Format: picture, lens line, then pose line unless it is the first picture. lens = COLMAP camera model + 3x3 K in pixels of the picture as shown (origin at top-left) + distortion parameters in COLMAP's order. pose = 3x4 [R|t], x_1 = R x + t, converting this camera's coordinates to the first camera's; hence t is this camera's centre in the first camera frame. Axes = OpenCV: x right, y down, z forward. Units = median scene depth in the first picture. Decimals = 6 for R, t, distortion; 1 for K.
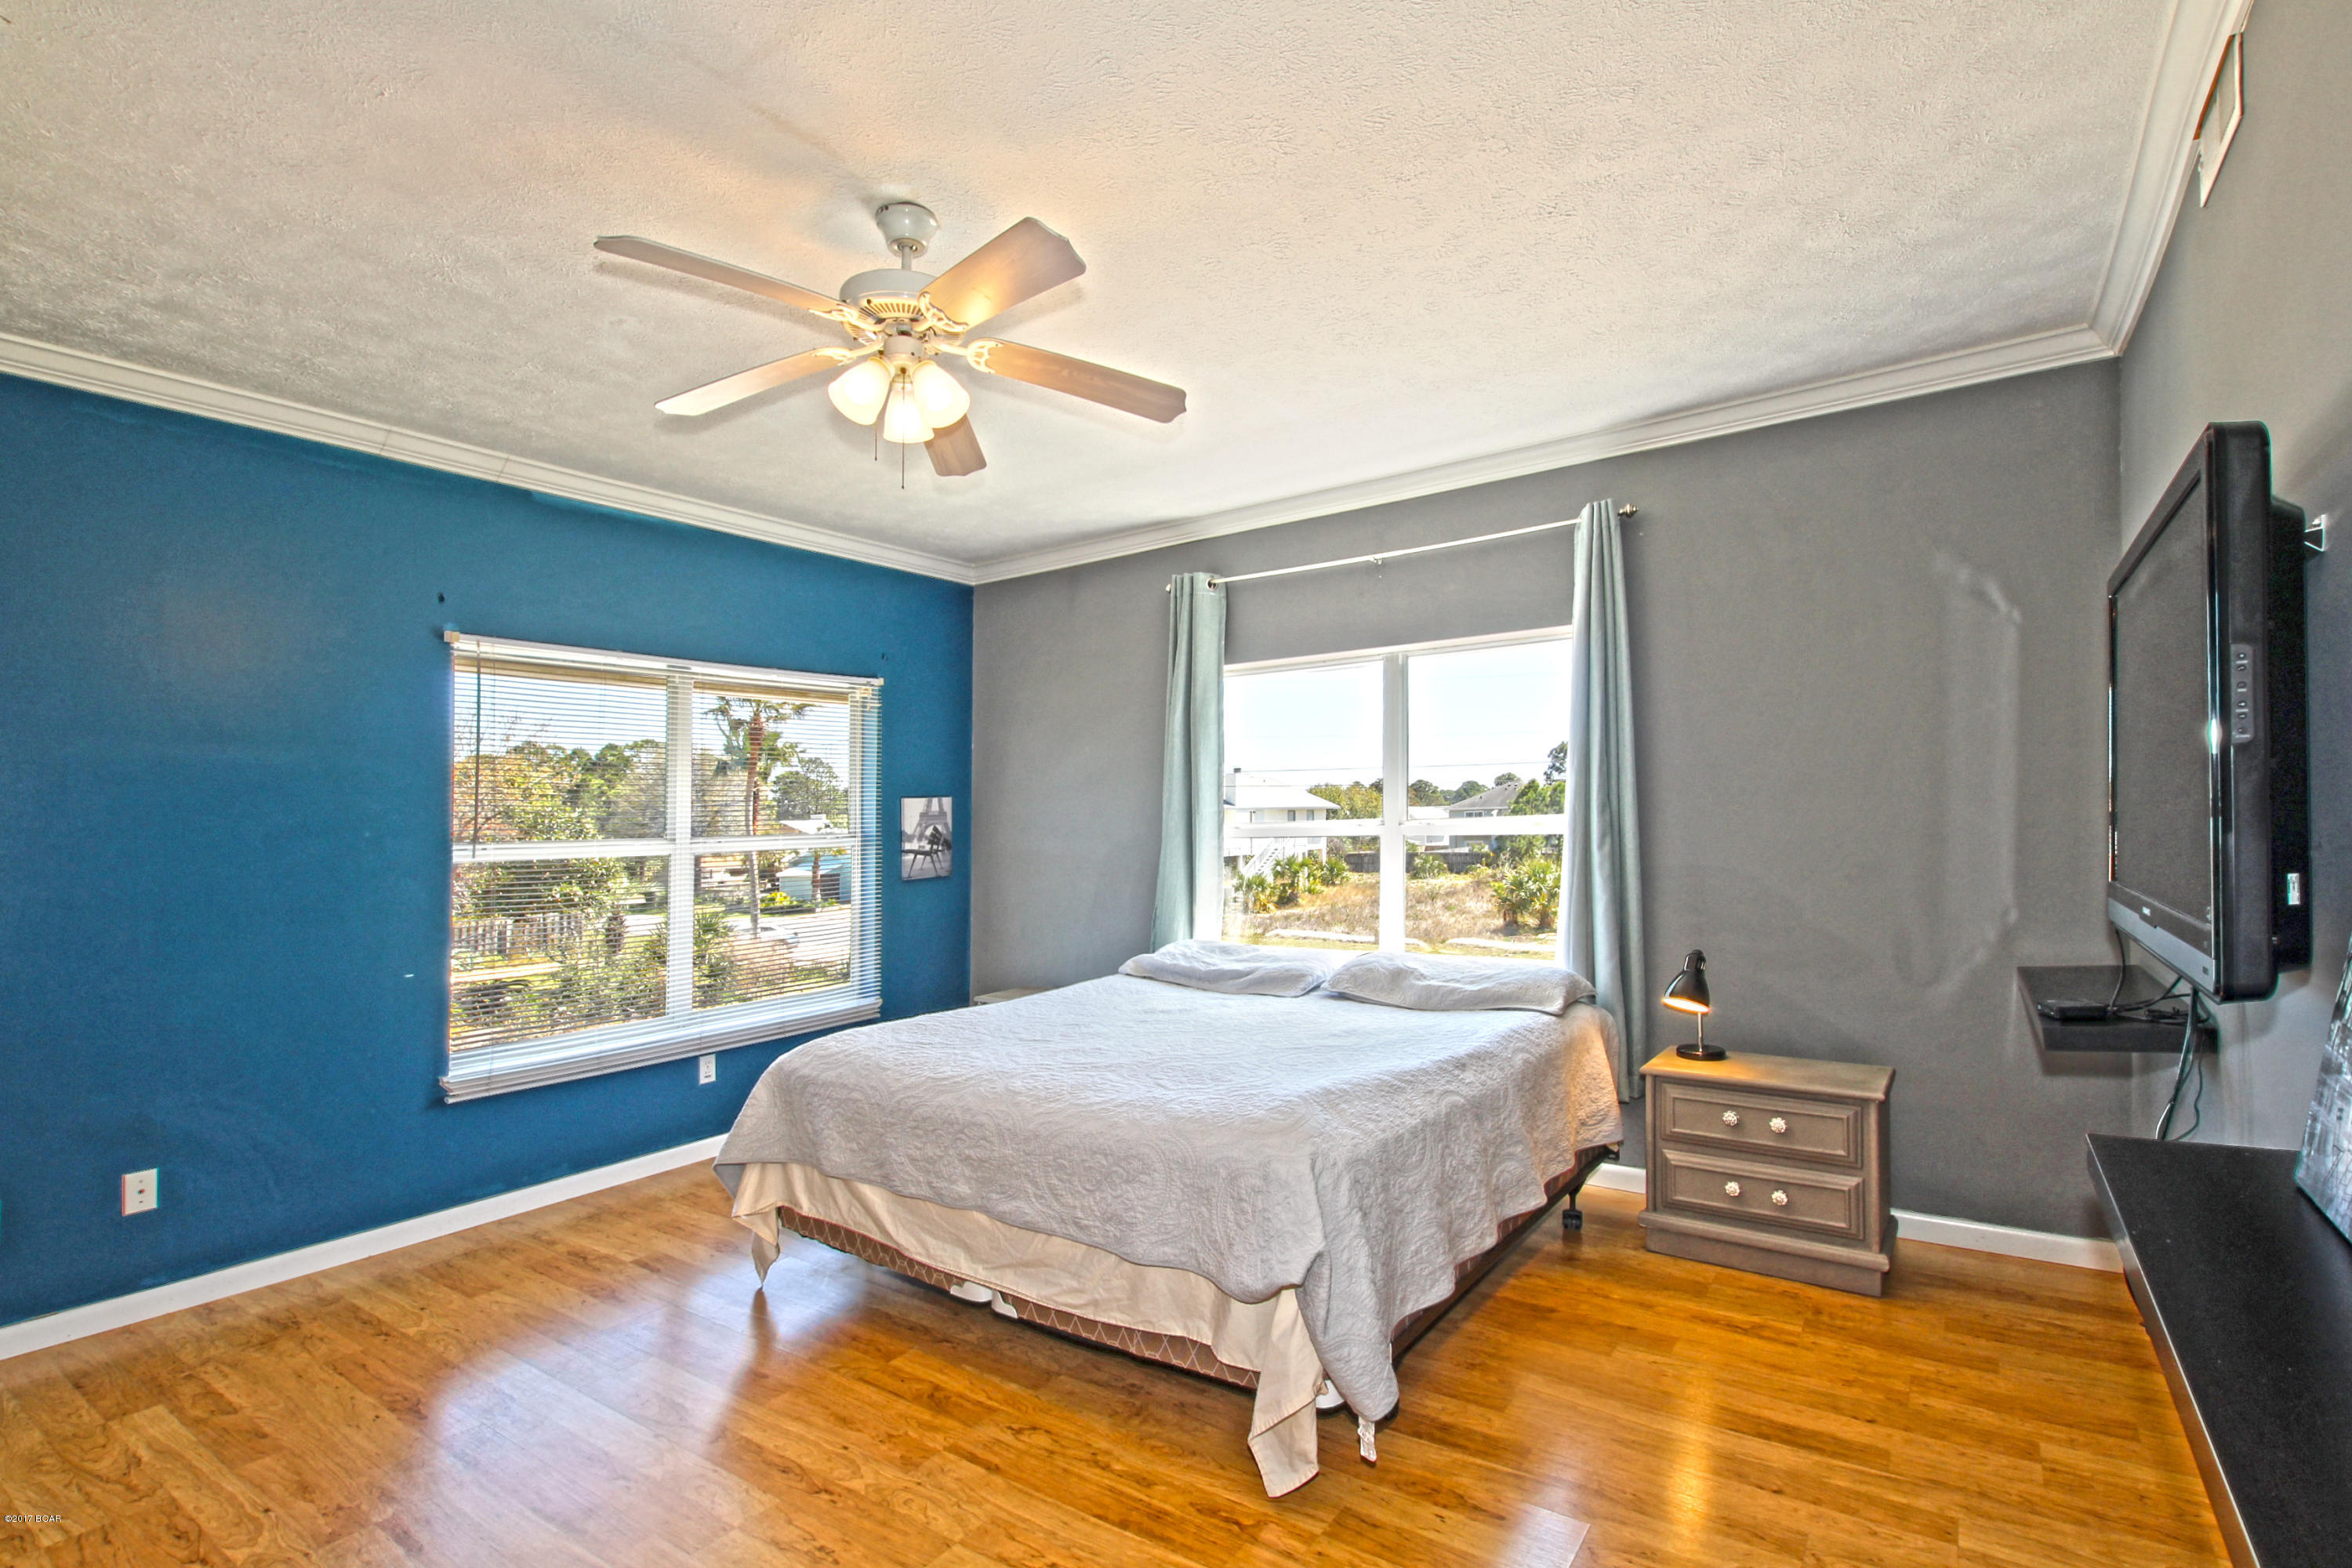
lens RADIAL K [[1062.7, 0, 1186.6], [0, 1062.7, 820.9], [0, 0, 1]] dist [0.002219, 0.000290]
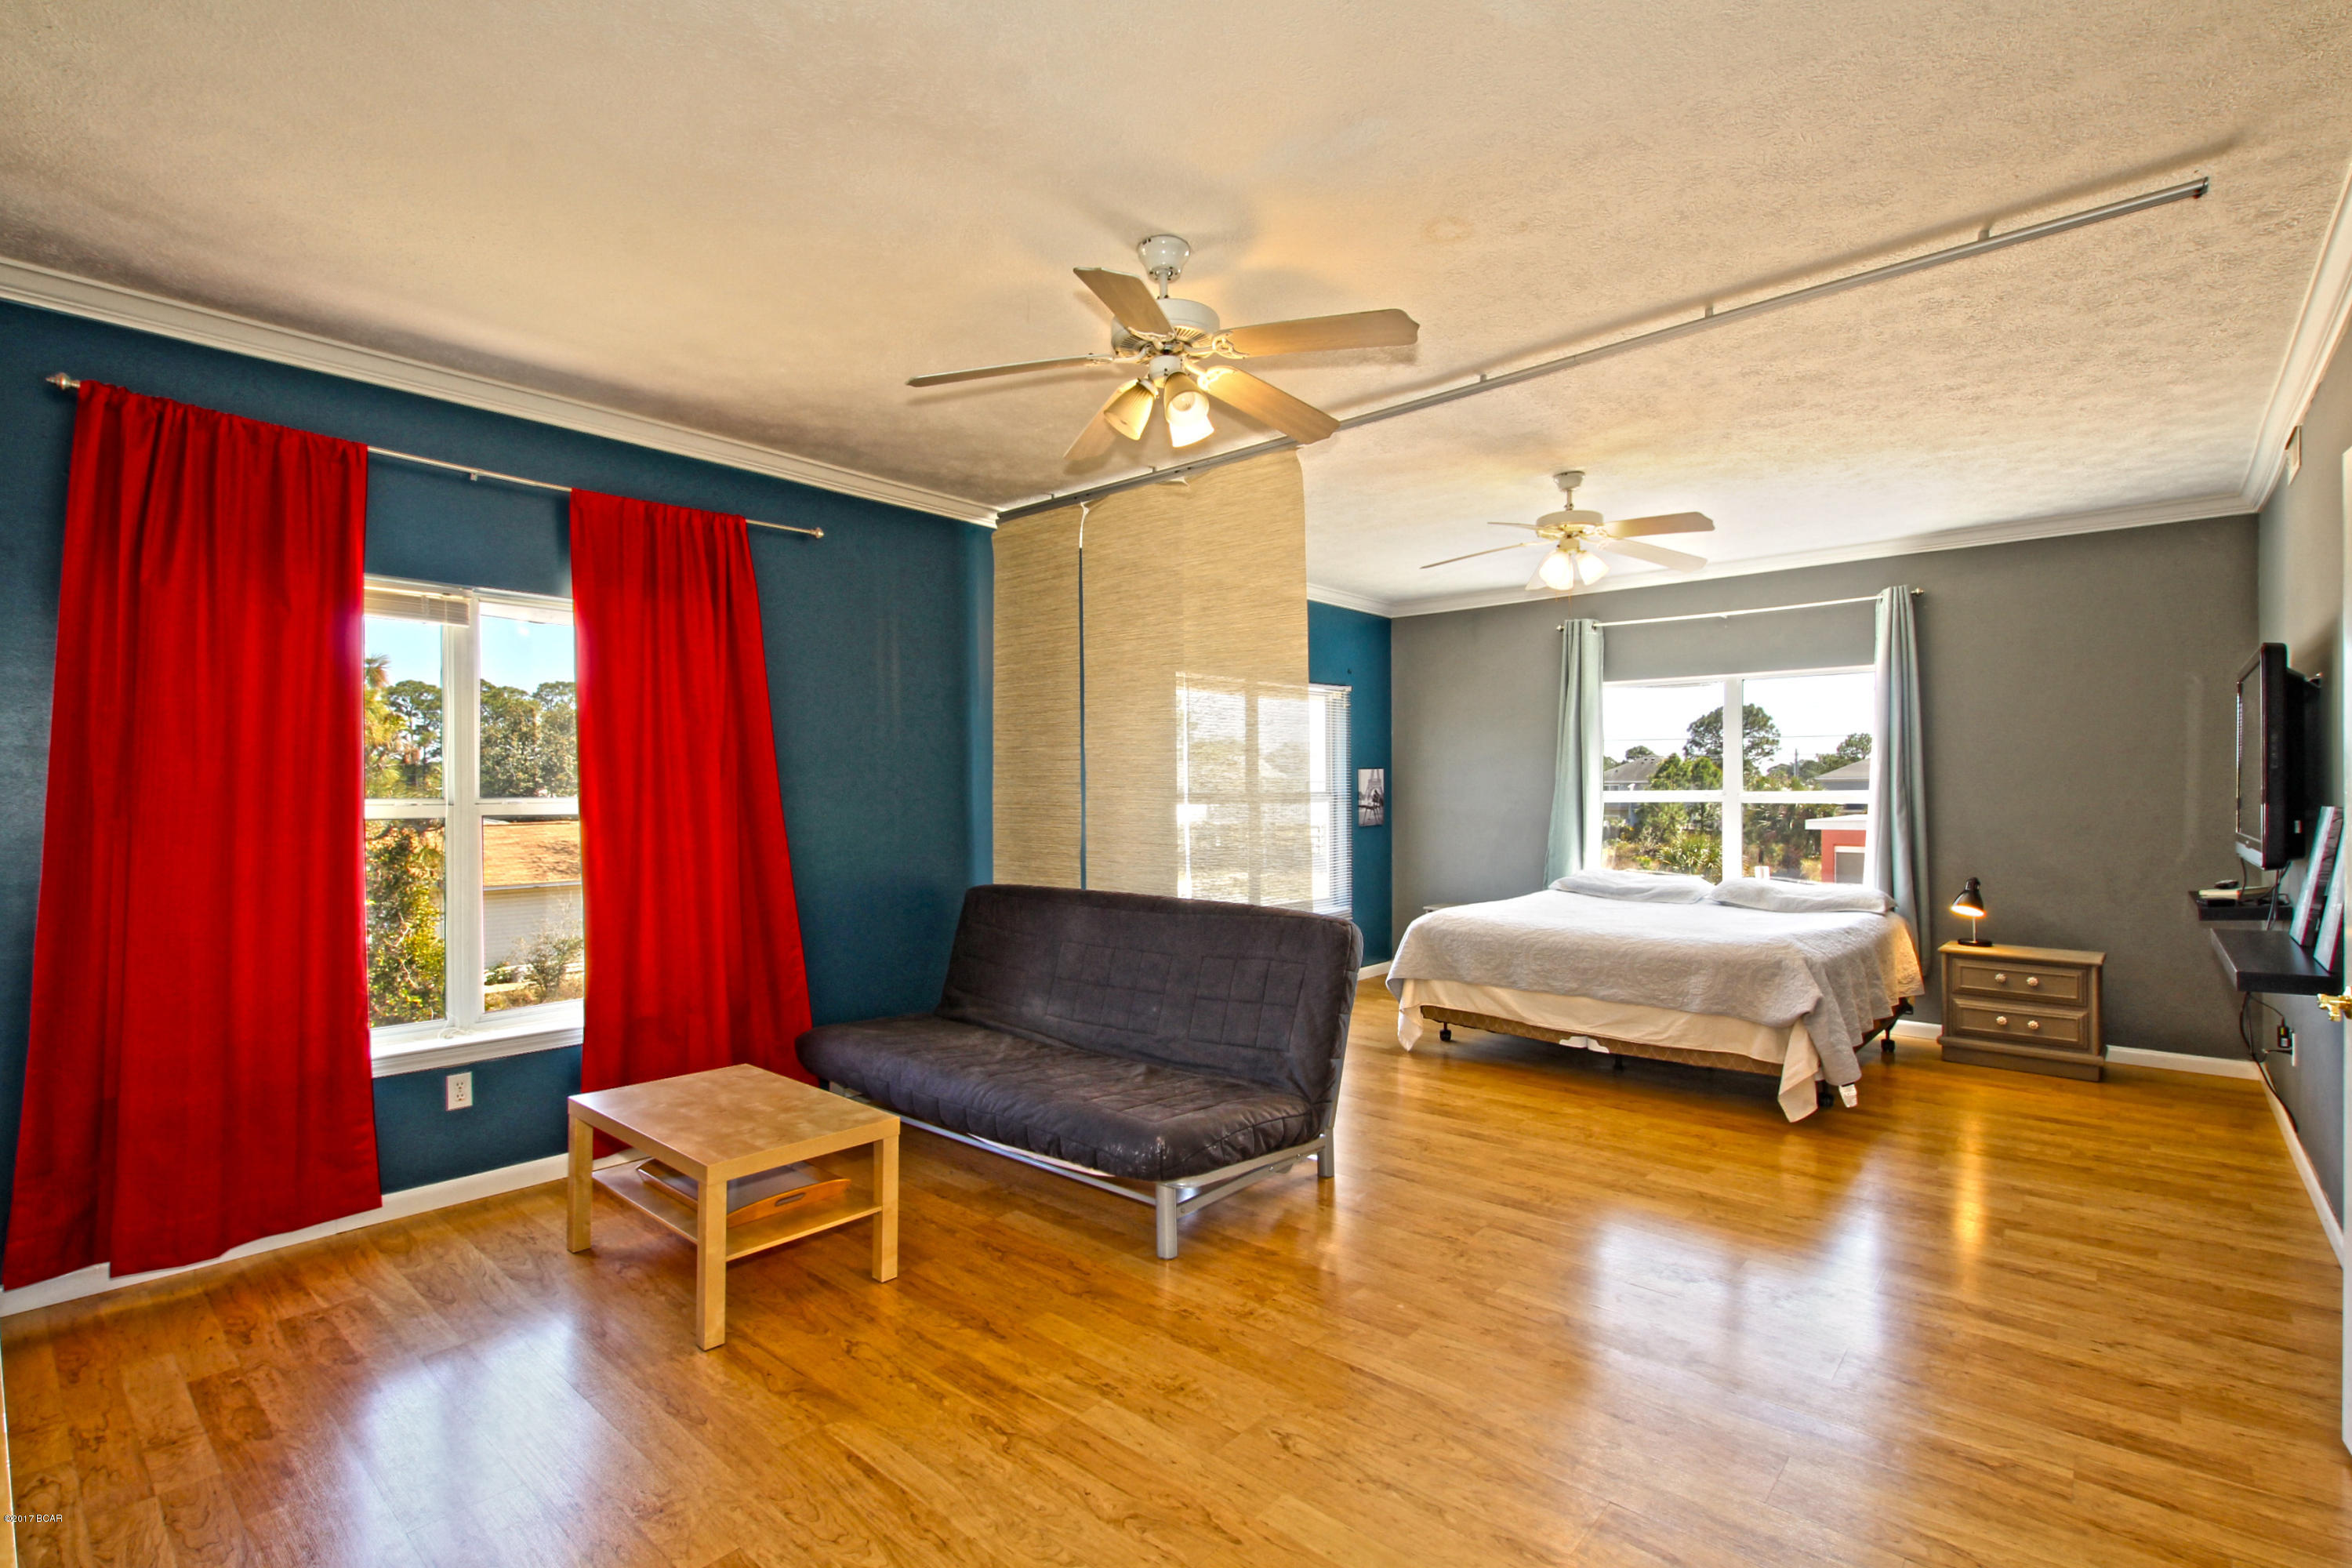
lens RADIAL K [[1080.5, 0, 1192.2], [0, 1080.5, 765.8], [0, 0, 1]] dist [0.000162, -0.000273]
pose [[0.995538, 0.020698, -0.092062, -0.525299], [-0.022497, 0.999575, -0.018543, 0.009652], [0.091639, 0.020531, 0.995581, -0.704570]]
